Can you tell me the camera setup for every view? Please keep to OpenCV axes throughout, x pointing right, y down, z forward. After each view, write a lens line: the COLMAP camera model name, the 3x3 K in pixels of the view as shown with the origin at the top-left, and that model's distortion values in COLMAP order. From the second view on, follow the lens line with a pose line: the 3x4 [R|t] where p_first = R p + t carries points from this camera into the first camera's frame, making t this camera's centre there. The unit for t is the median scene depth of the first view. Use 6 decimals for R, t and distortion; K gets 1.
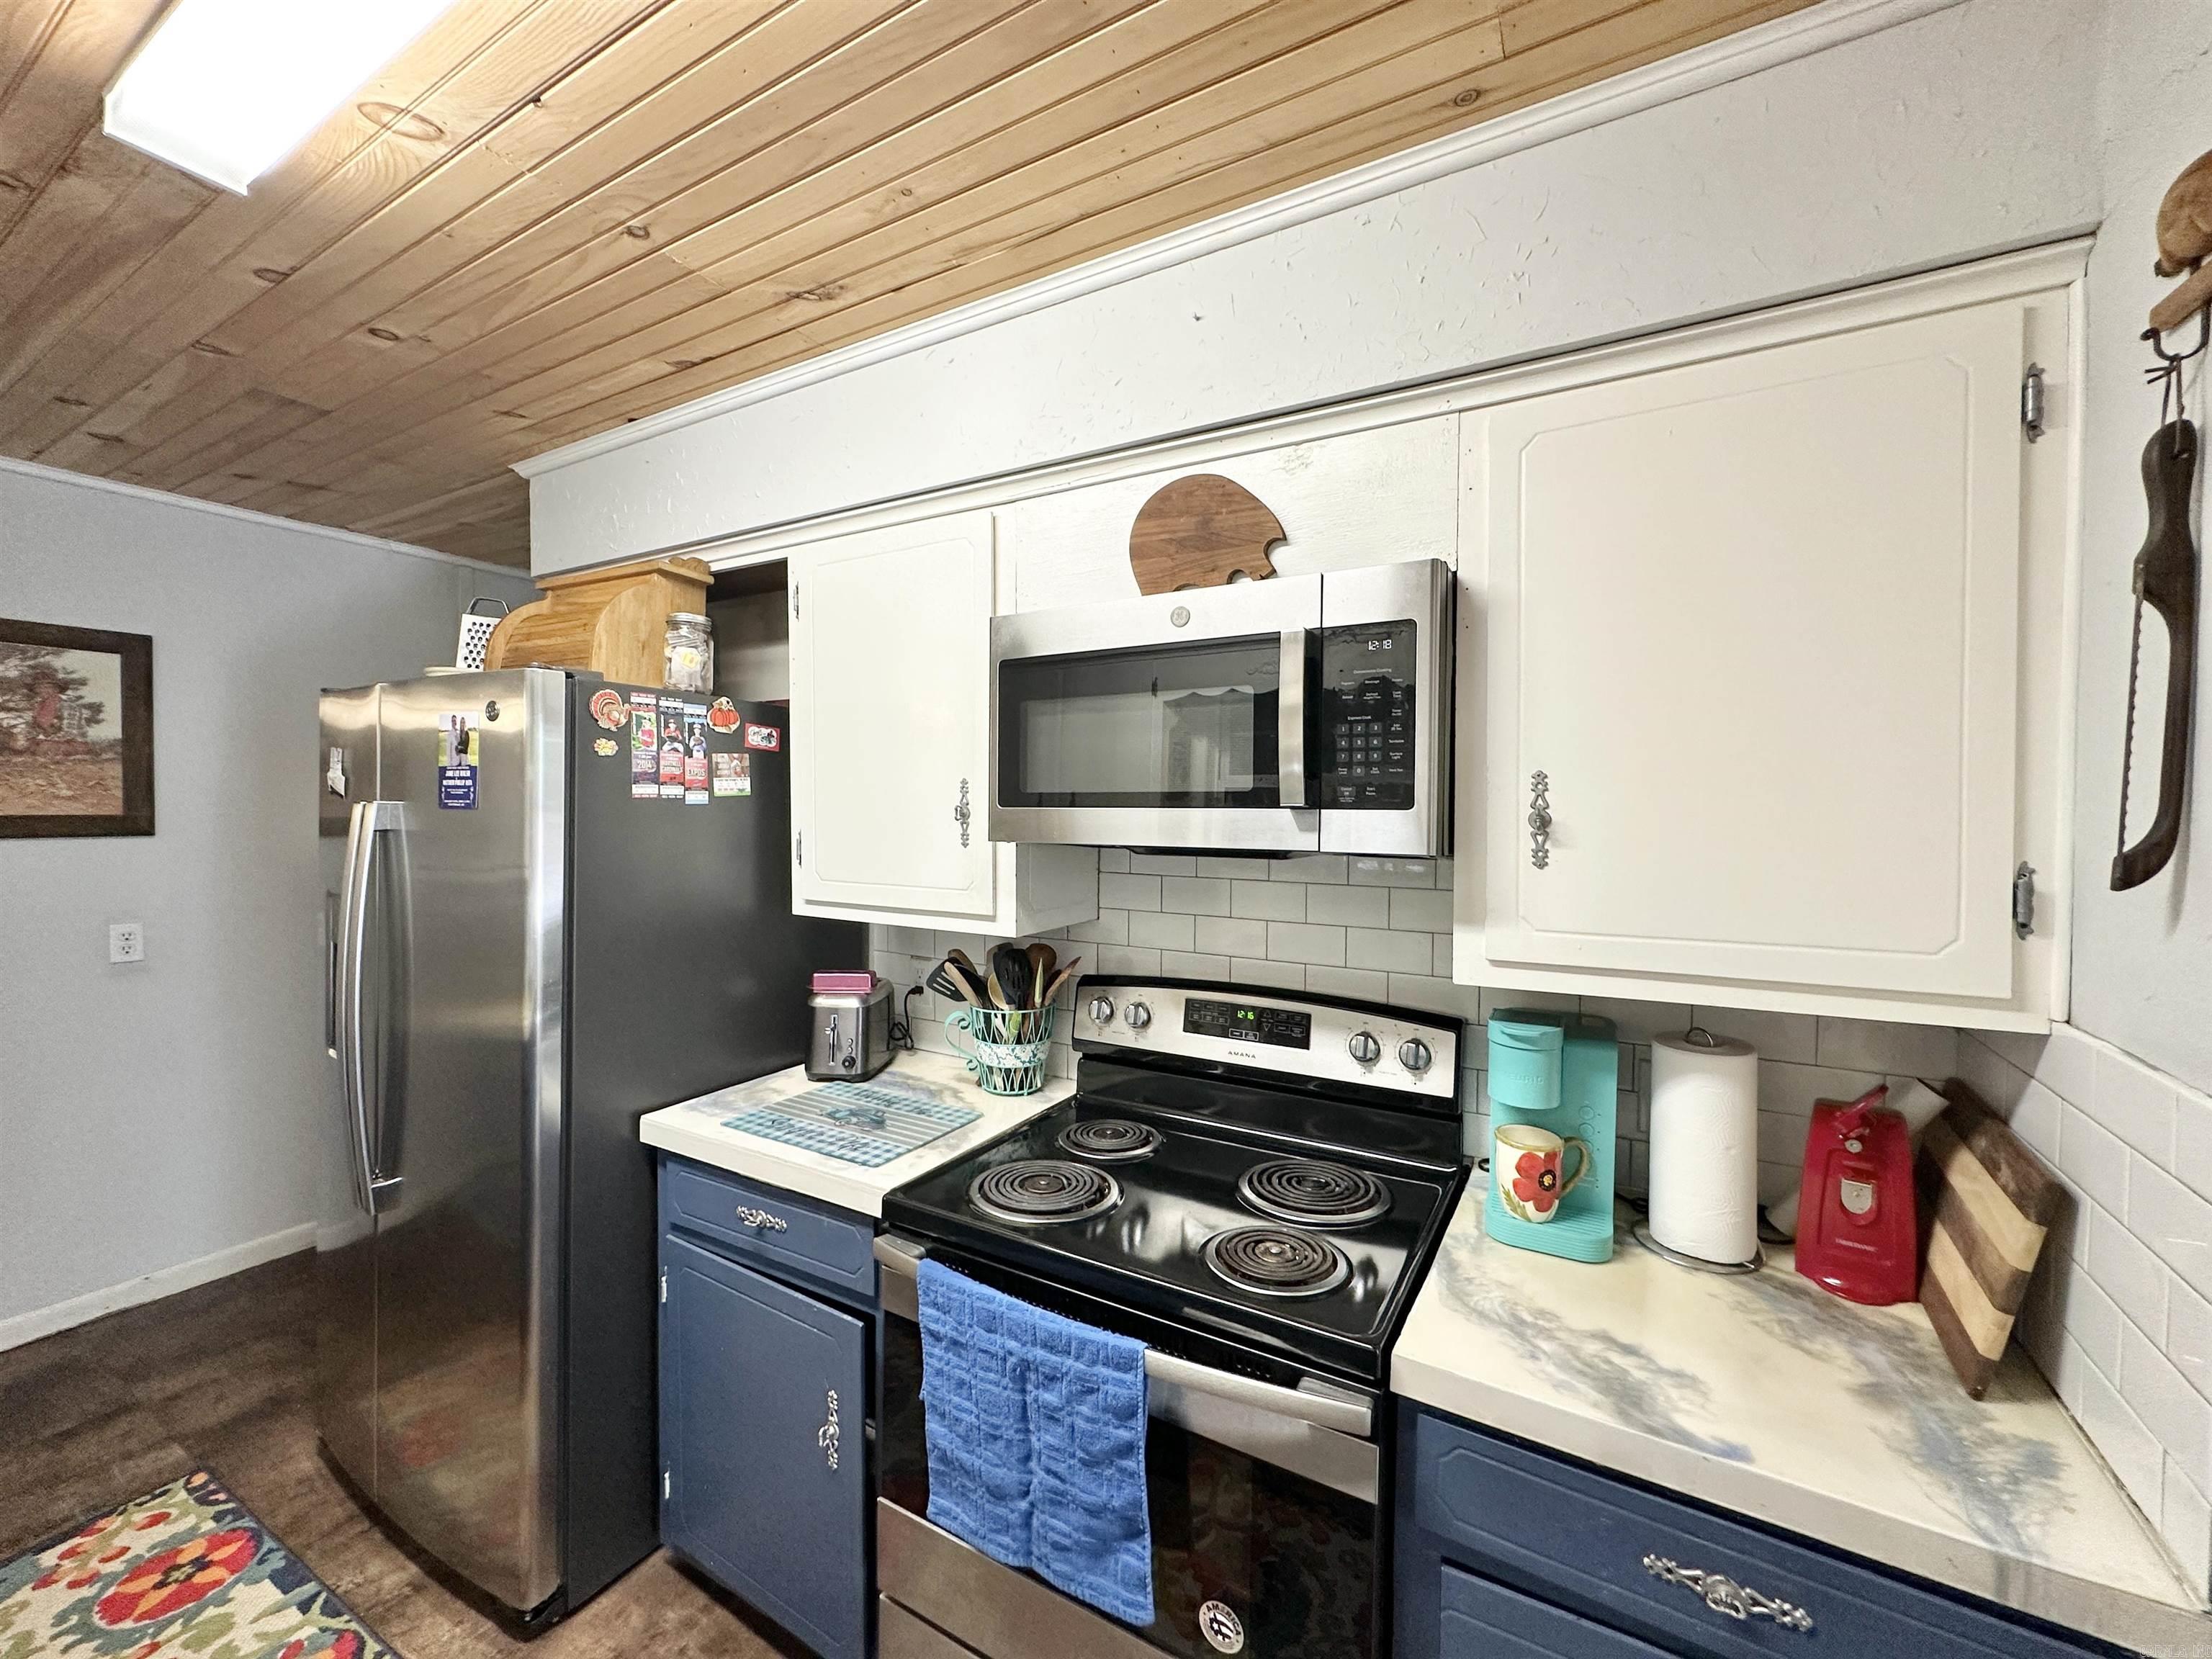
lens RADIAL K [[882.4, 0, 1101.1], [0, 882.4, 827.7], [0, 0, 1]] dist [-0.001101, 0.000442]
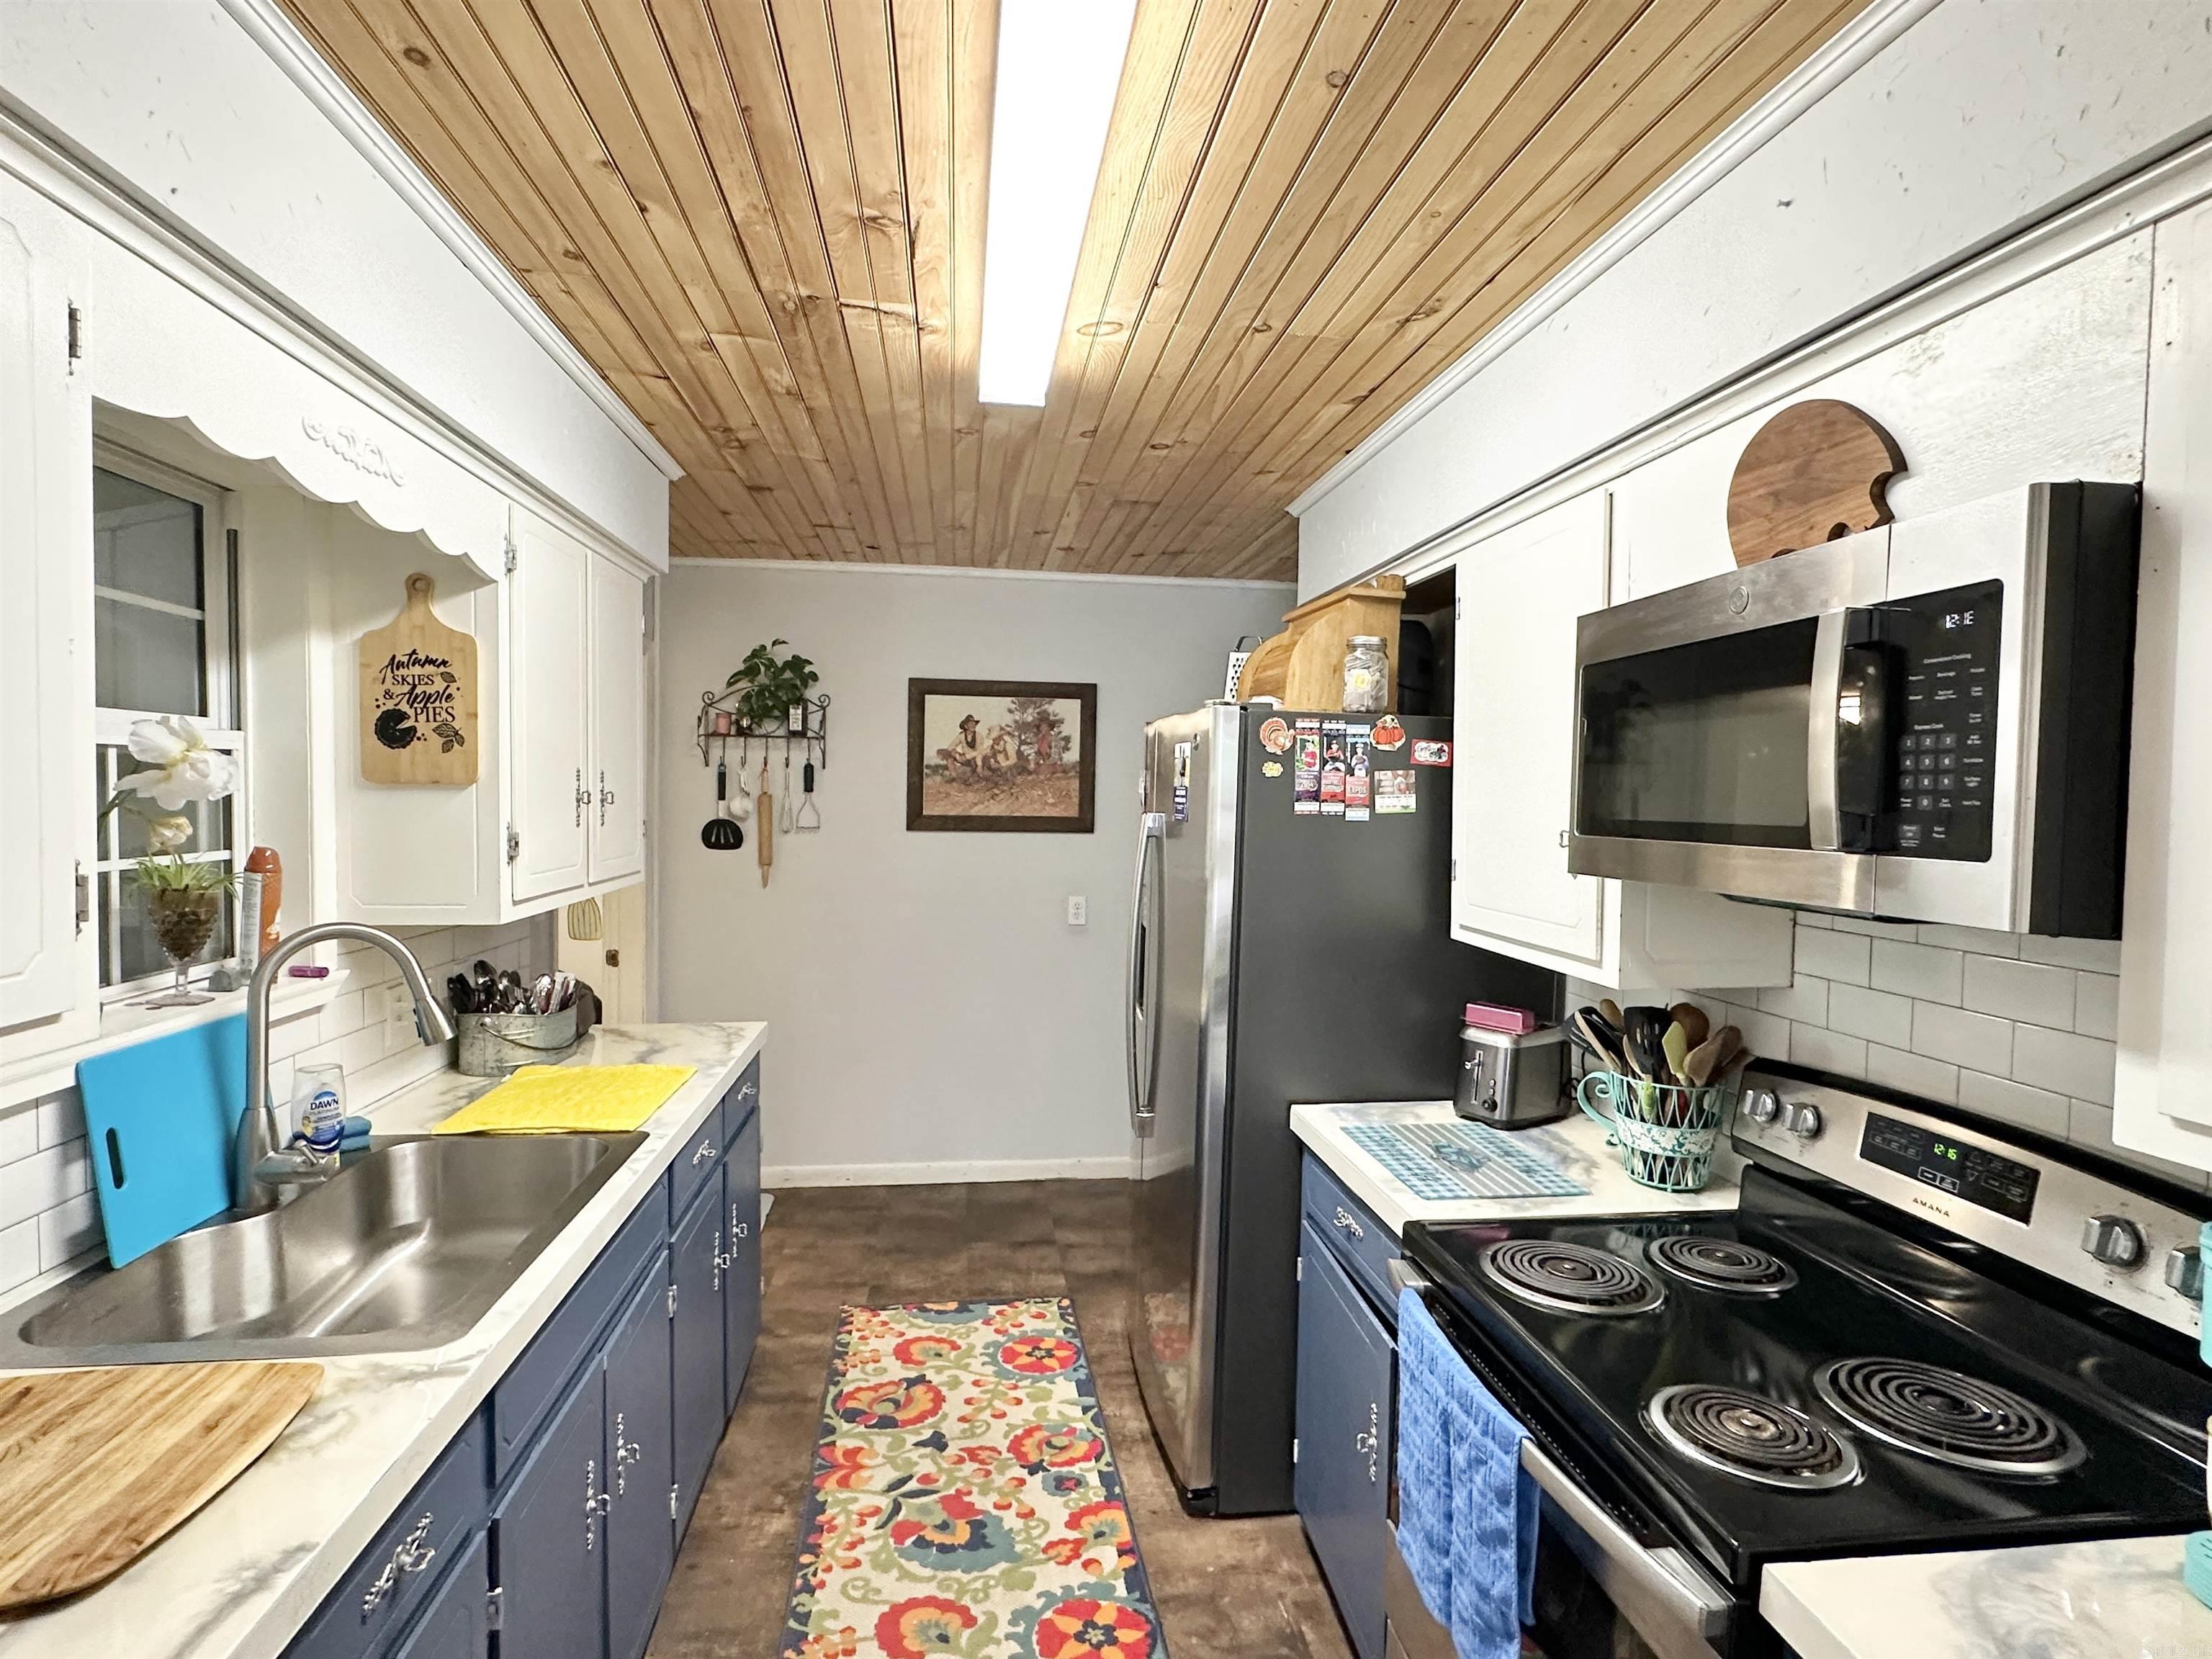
lens RADIAL K [[1114.4, 0, 1111.8], [0, 1114.4, 830.0], [0, 0, 1]] dist [0.005292, -0.001389]
pose [[0.617692, 0.028629, -0.785899, 0.415350], [-0.032267, 0.999418, 0.011047, -0.022476], [0.785758, 0.018536, 0.618256, -0.037219]]
